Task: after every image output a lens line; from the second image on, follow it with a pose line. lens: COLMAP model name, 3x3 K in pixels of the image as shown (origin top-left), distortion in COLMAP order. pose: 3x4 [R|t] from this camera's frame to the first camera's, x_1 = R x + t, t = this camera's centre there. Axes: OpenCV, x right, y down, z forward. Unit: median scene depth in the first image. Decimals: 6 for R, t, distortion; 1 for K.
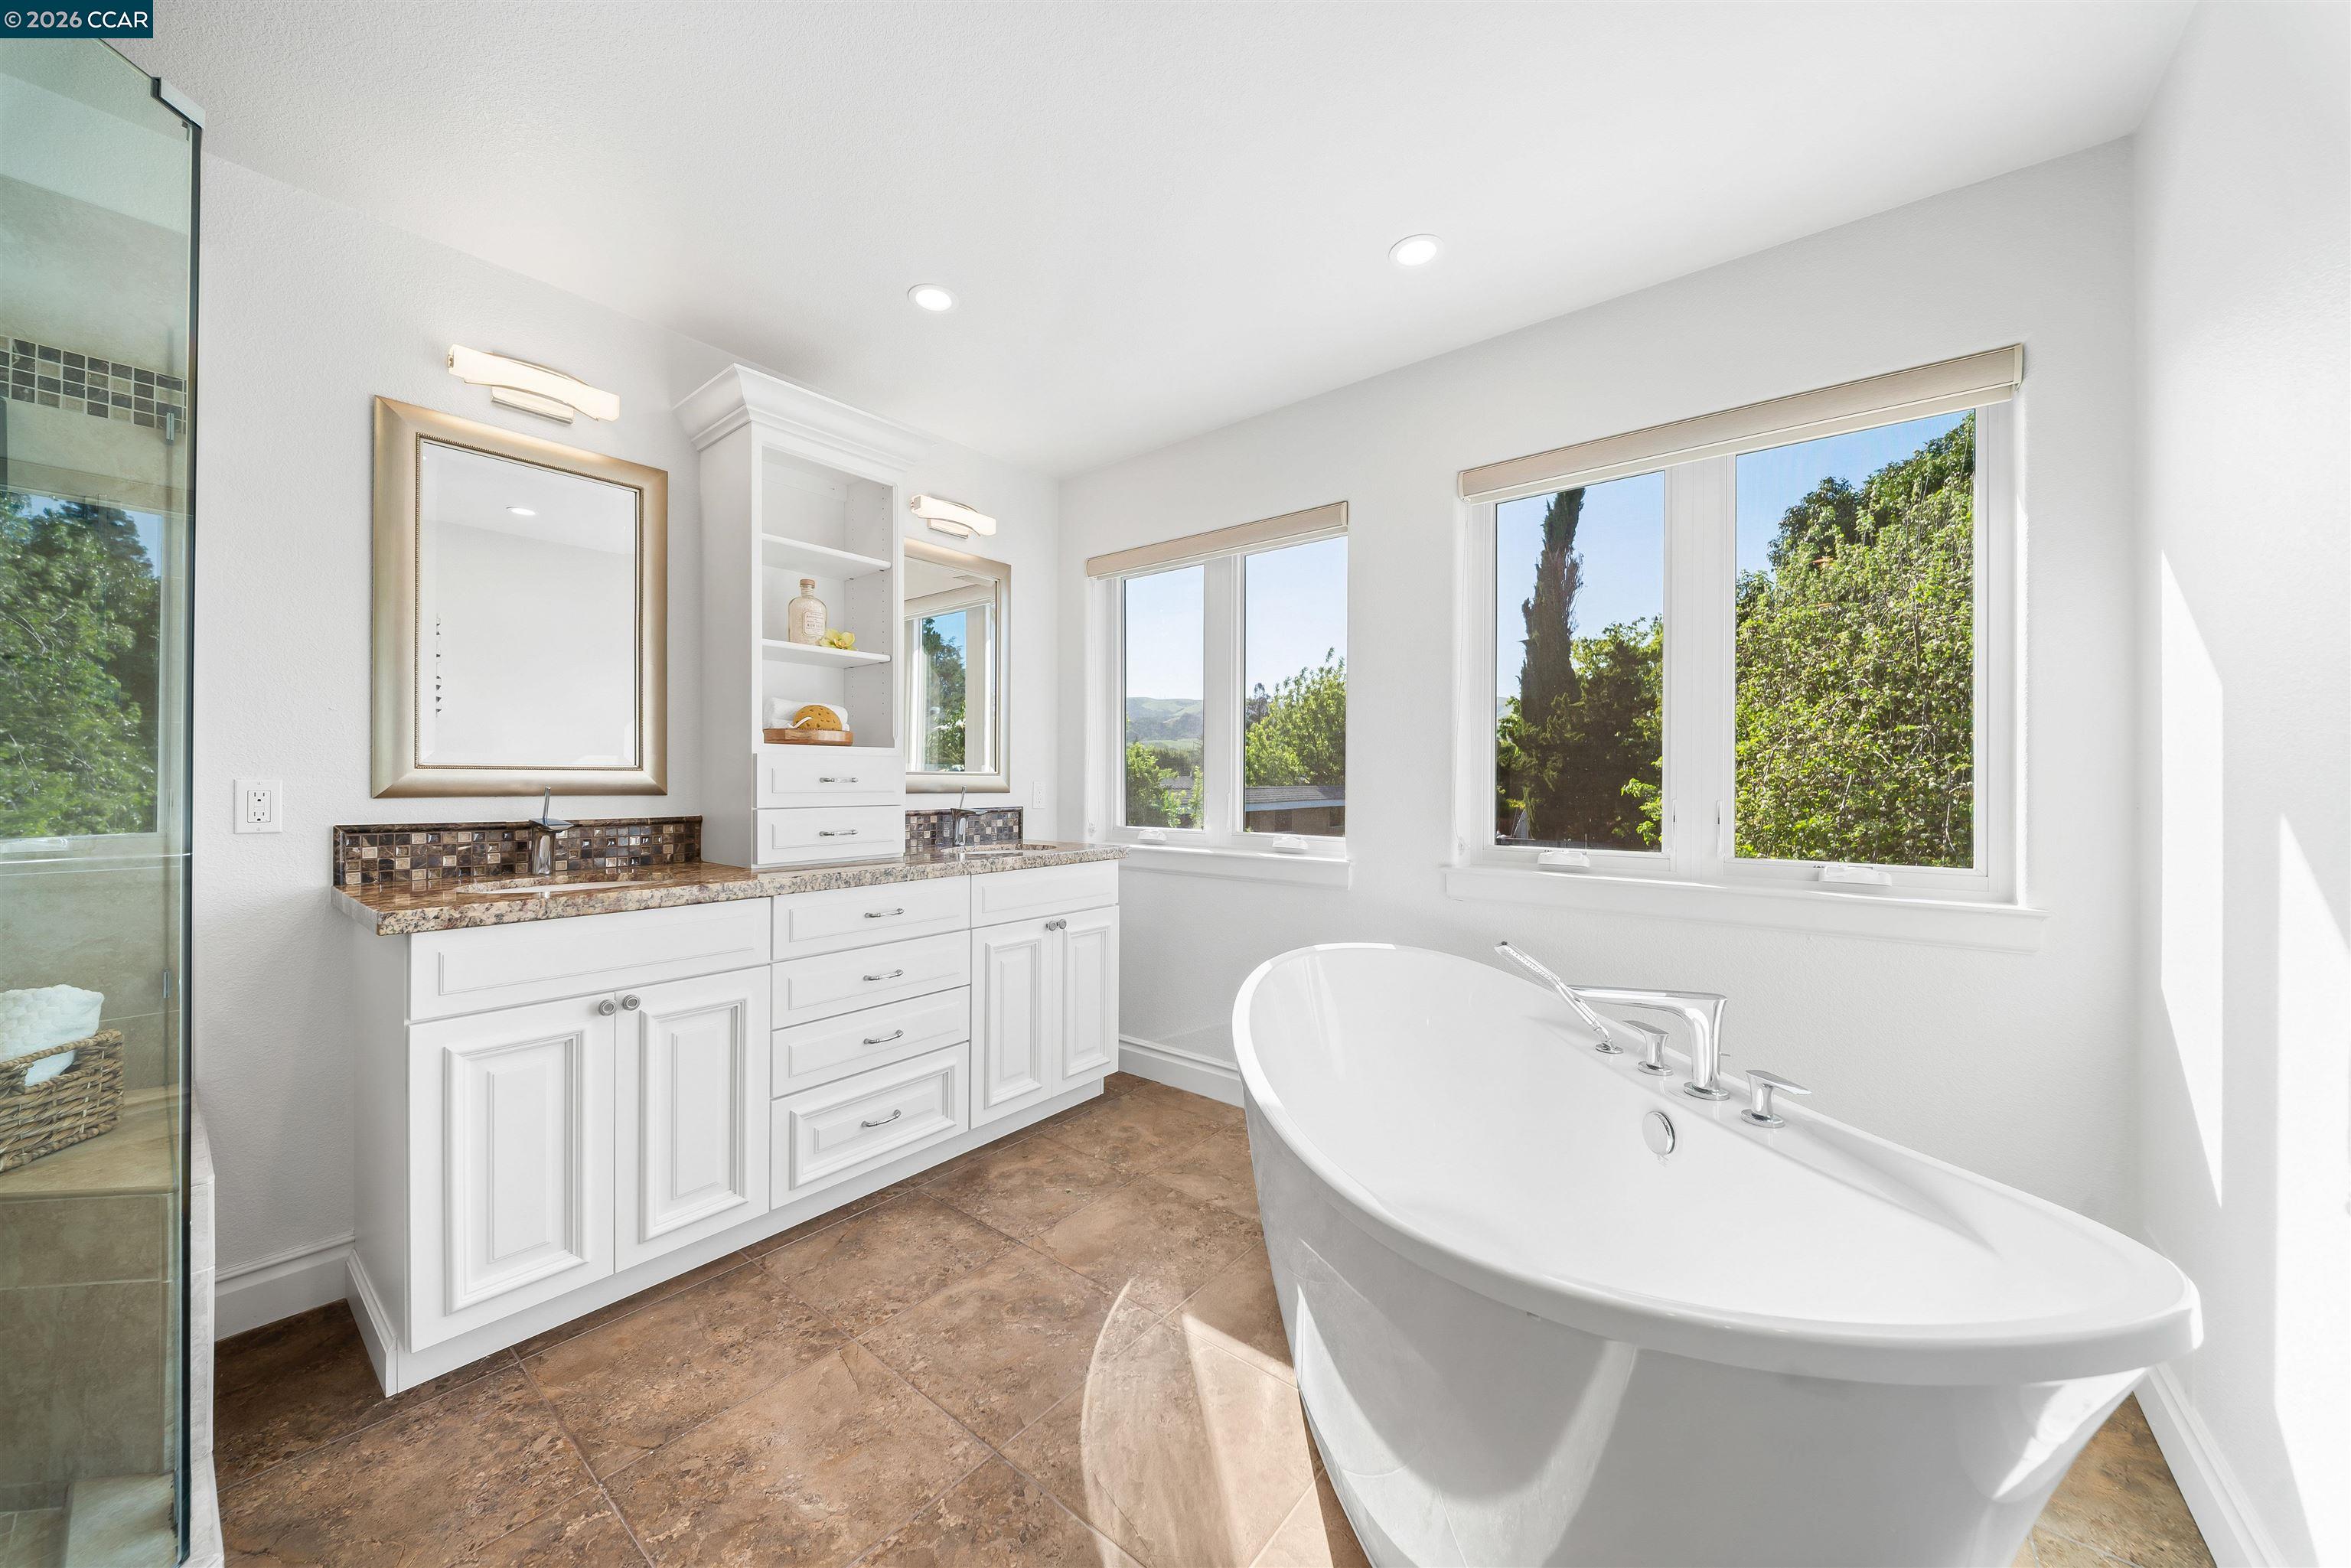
lens RADIAL K [[830.0, 0, 1162.3], [0, 830.0, 783.7], [0, 0, 1]] dist [0.002029, -0.001130]
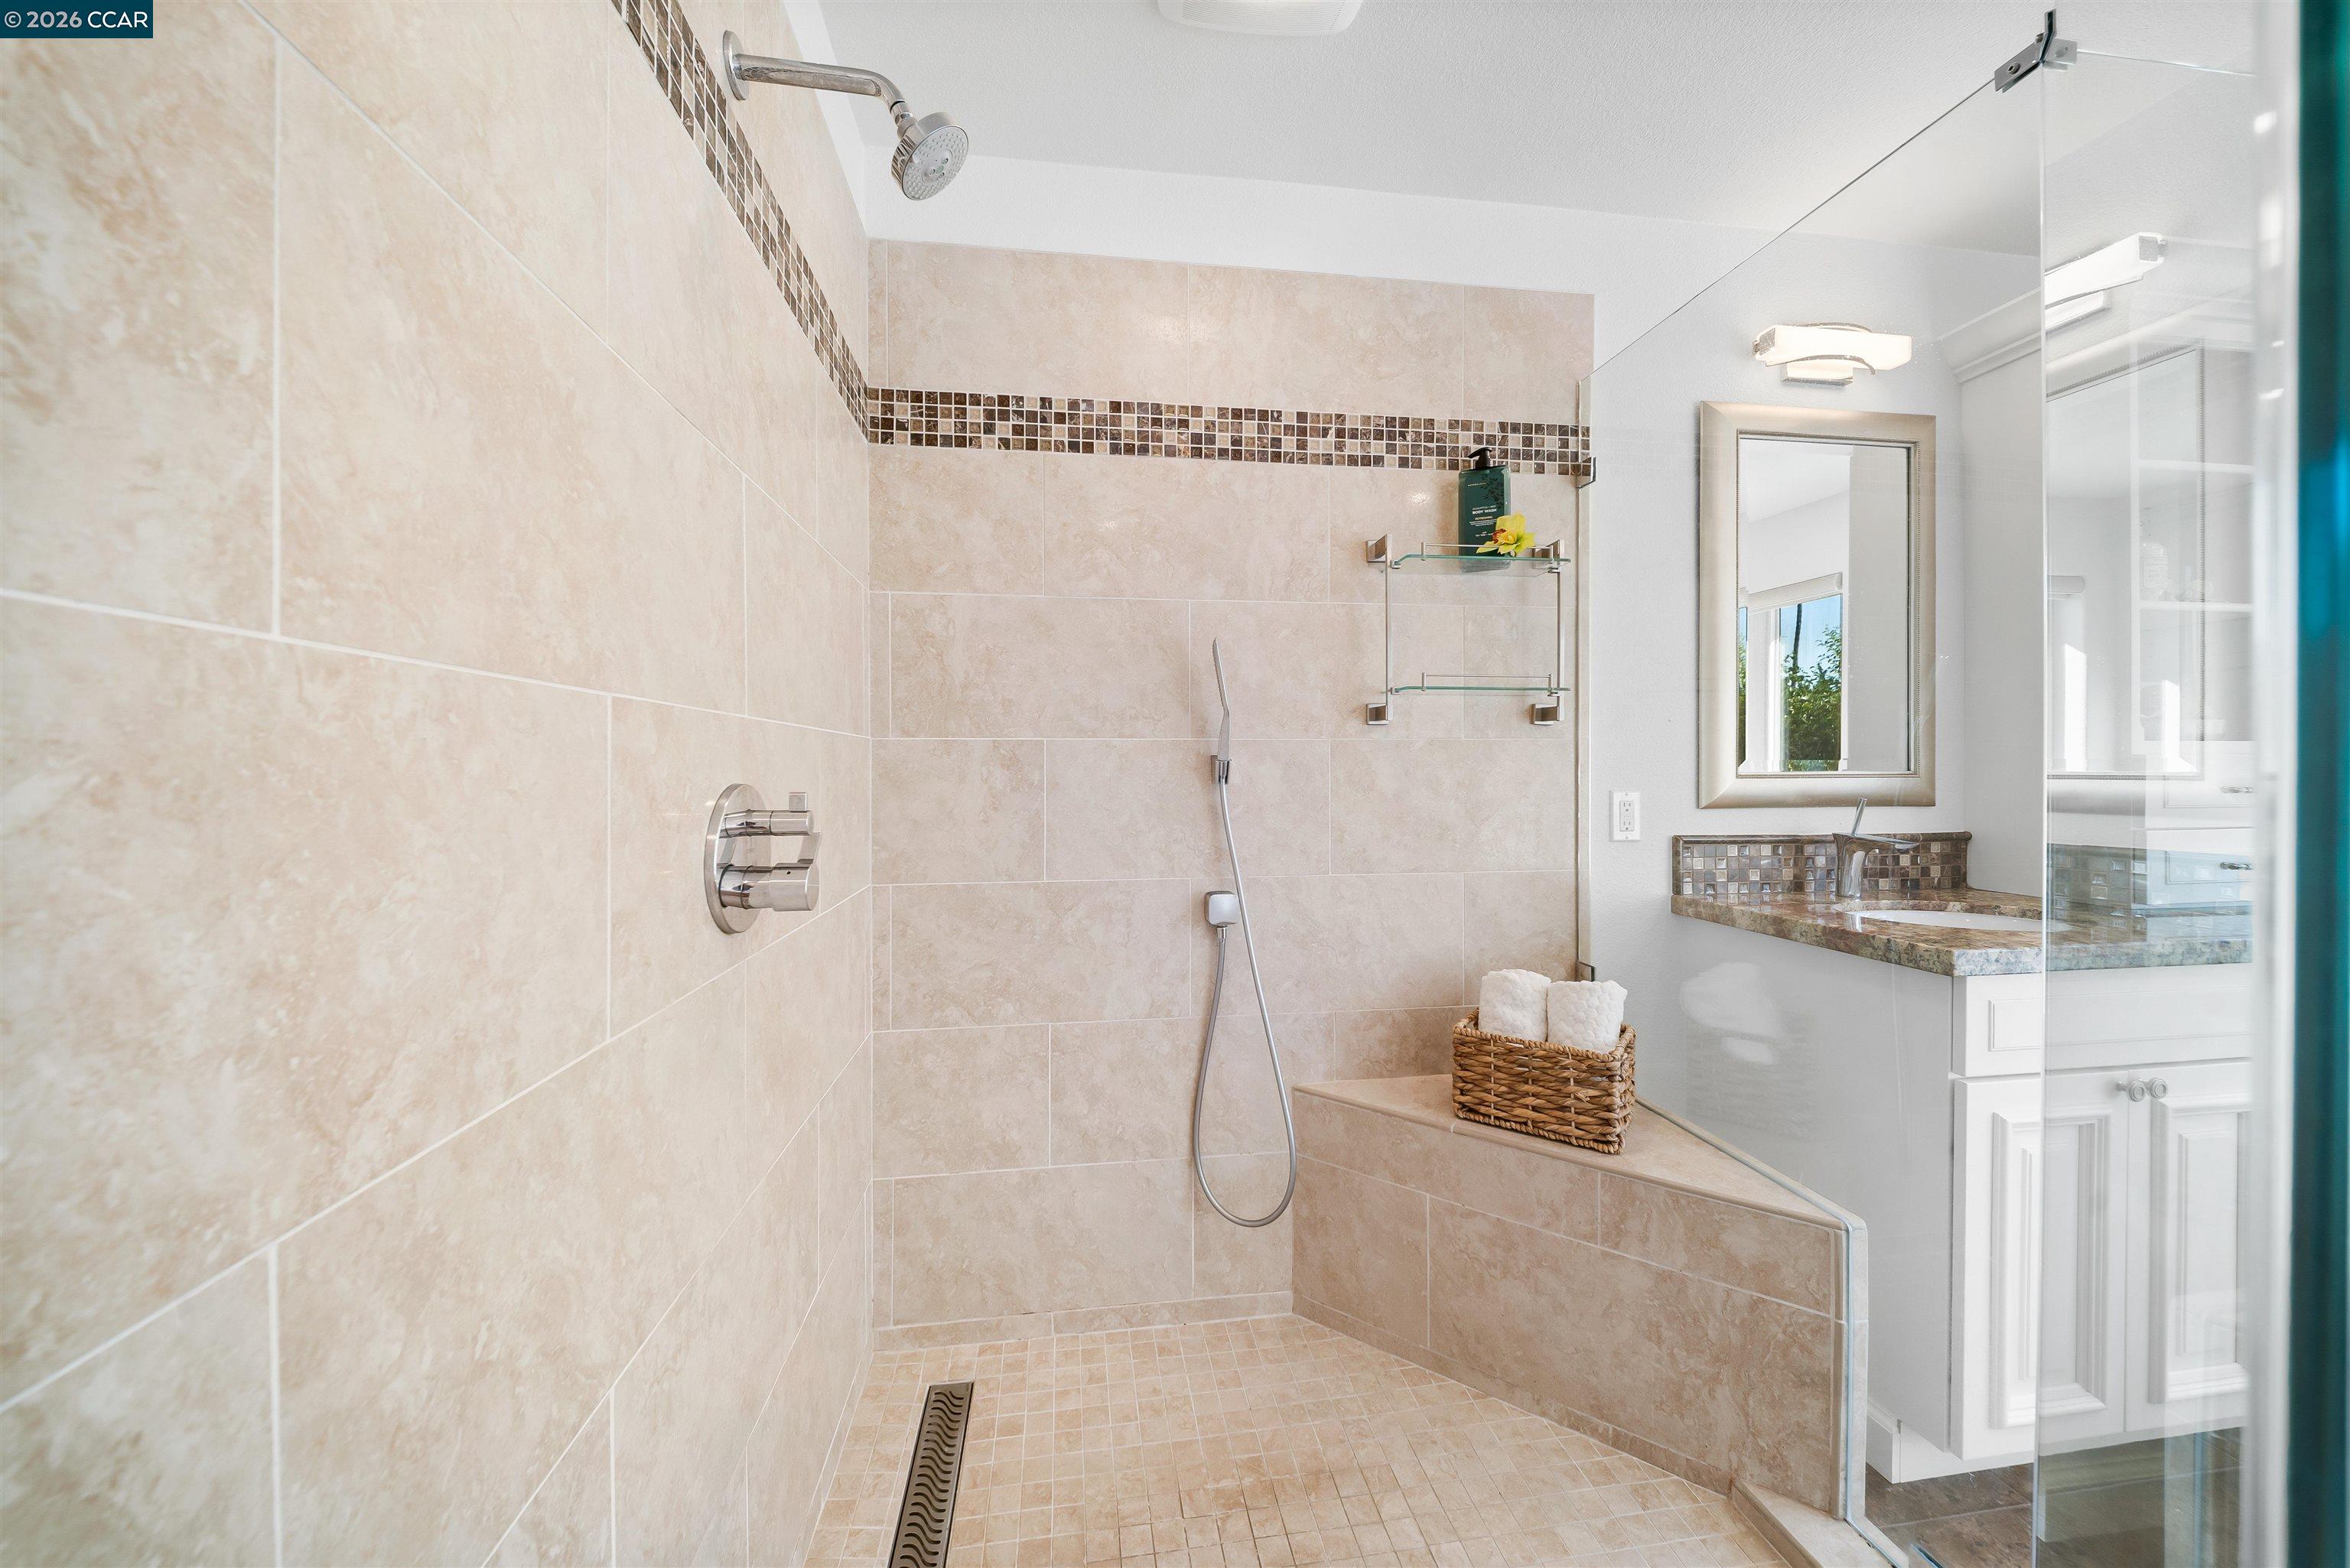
lens RADIAL K [[829.6, 0, 1171.0], [0, 829.6, 778.5], [0, 0, 1]] dist [0.002029, -0.001130]
pose [[0.734155, -0.004129, -0.678970, -0.587297], [0.006911, 0.999975, 0.001391, -0.019617], [0.678947, -0.005714, 0.734165, -0.122269]]
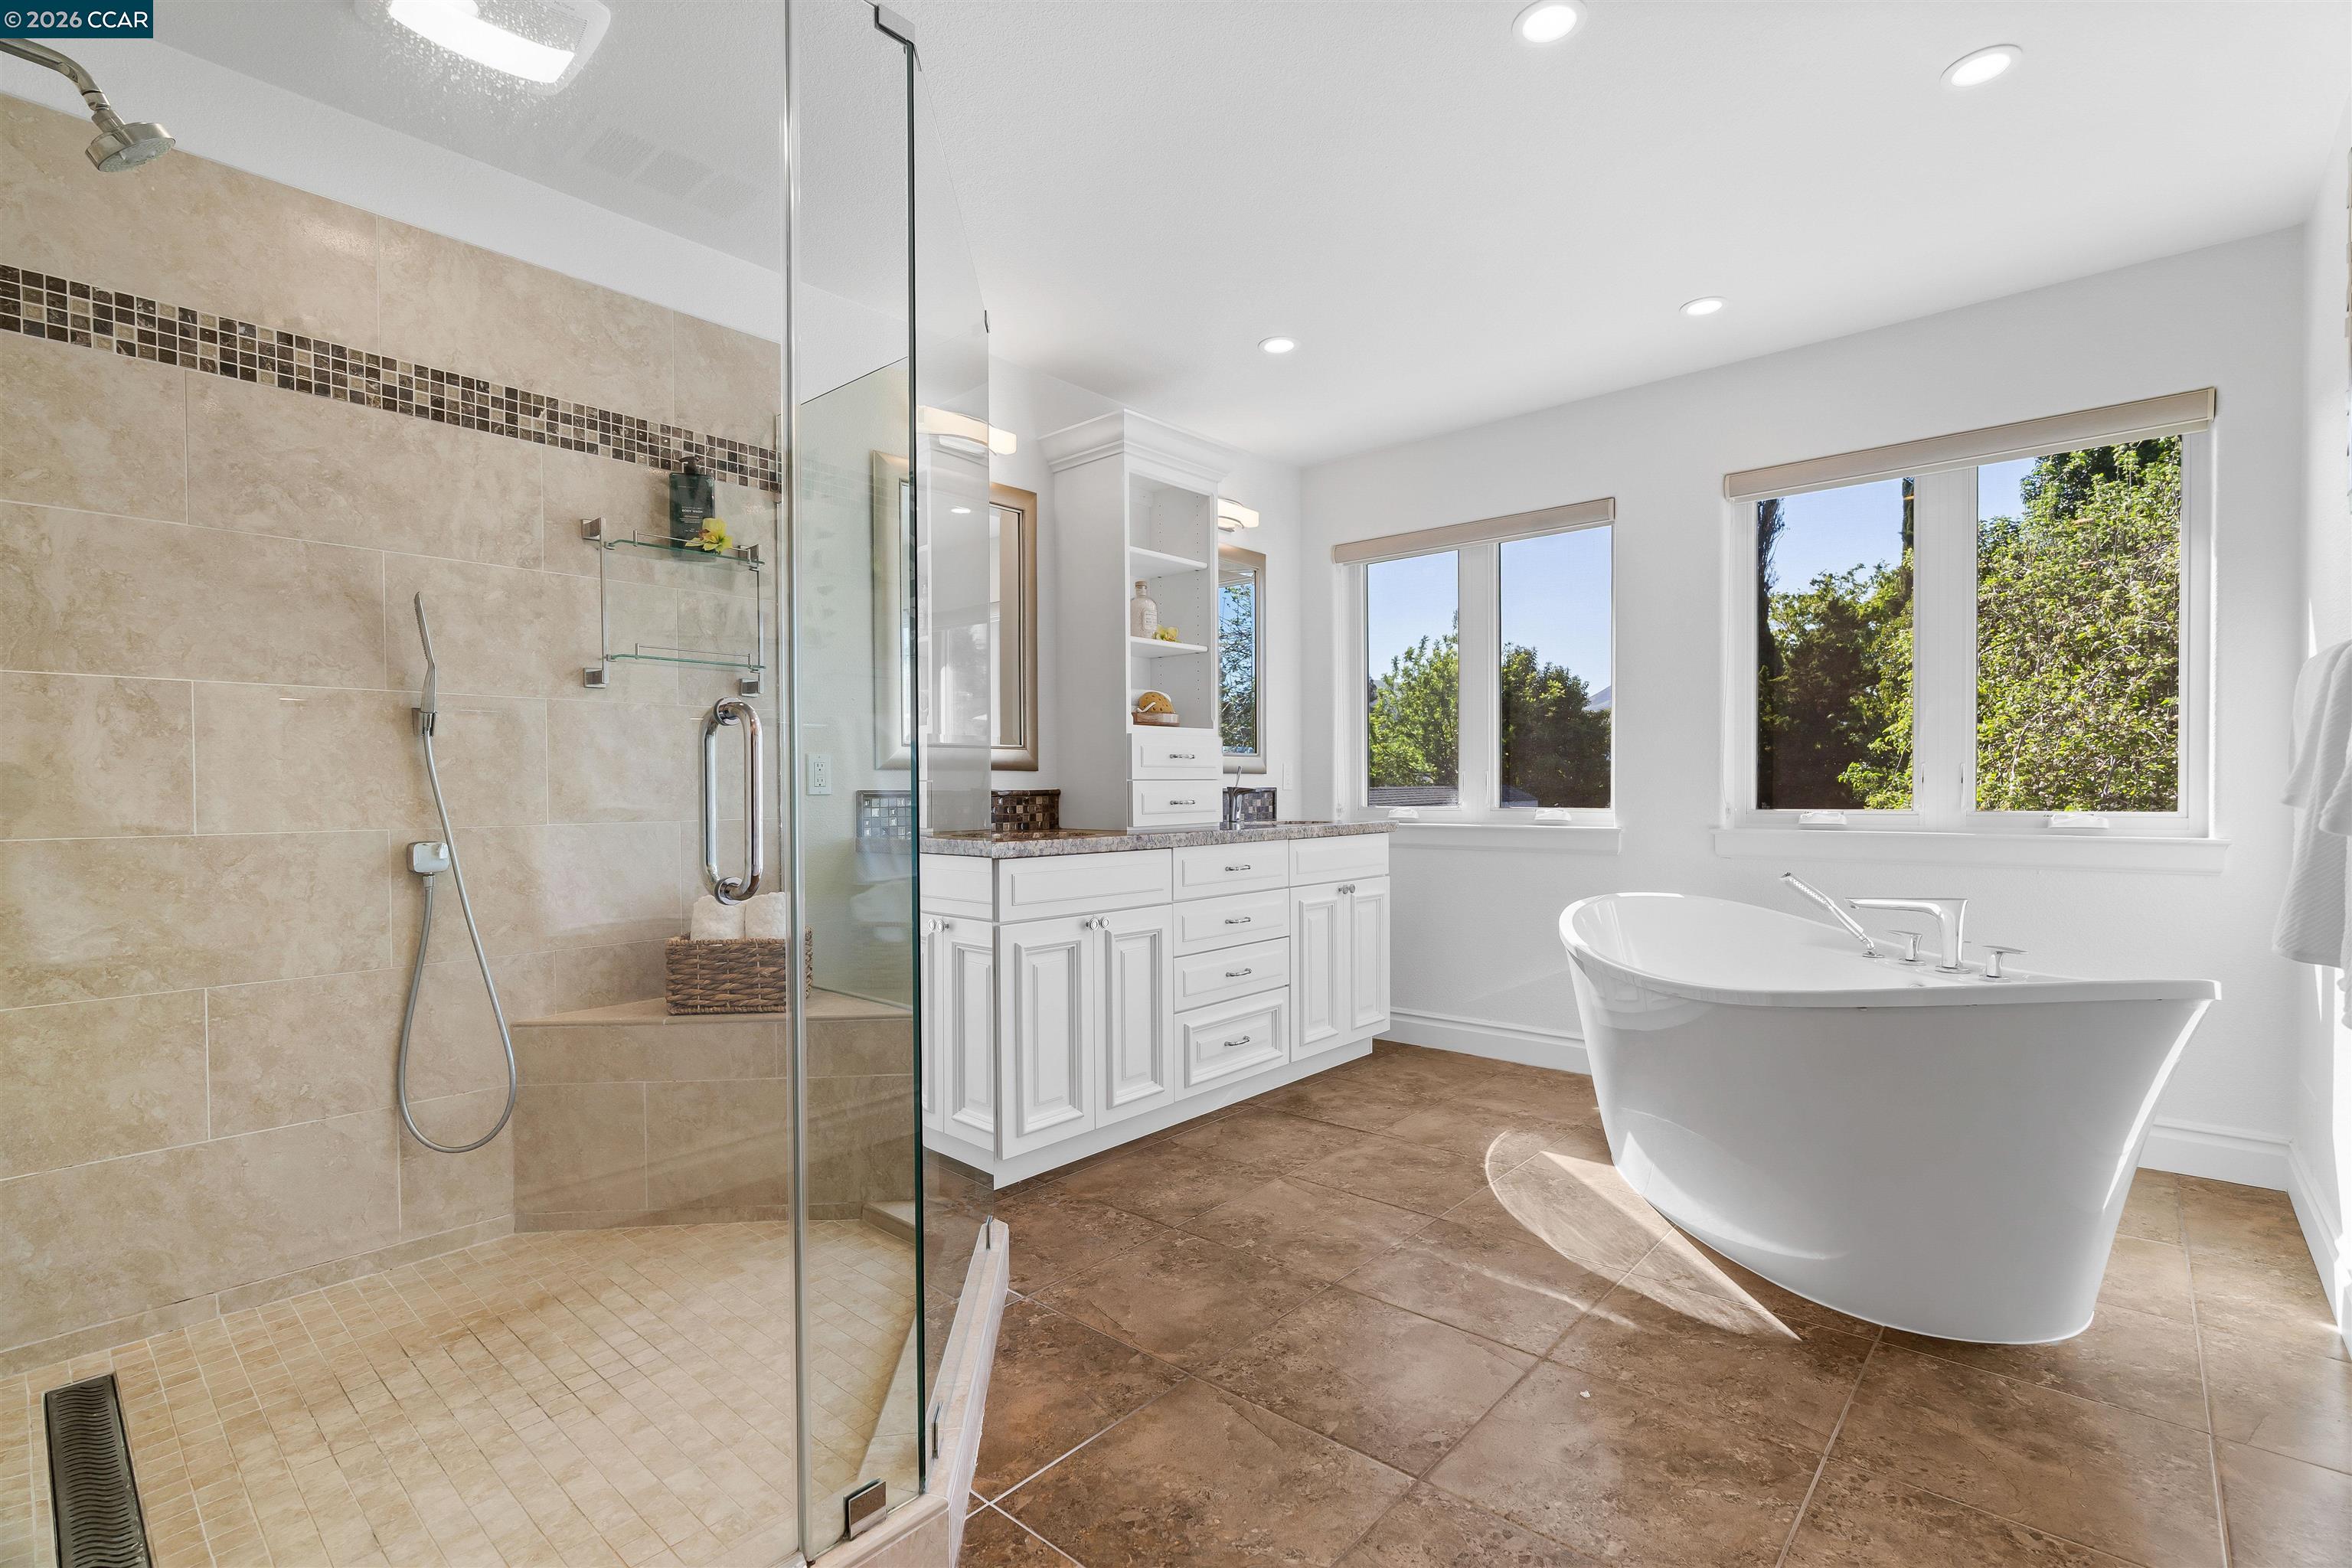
lens RADIAL K [[1079.9, 0, 1186.5], [0, 1079.9, 810.9], [0, 0, 1]] dist [-0.005782, 0.002158]
pose [[0.999396, -0.011907, -0.032657, -0.336402], [0.012514, 0.999752, 0.018435, 0.044261], [0.032430, -0.018832, 0.999297, -0.501598]]
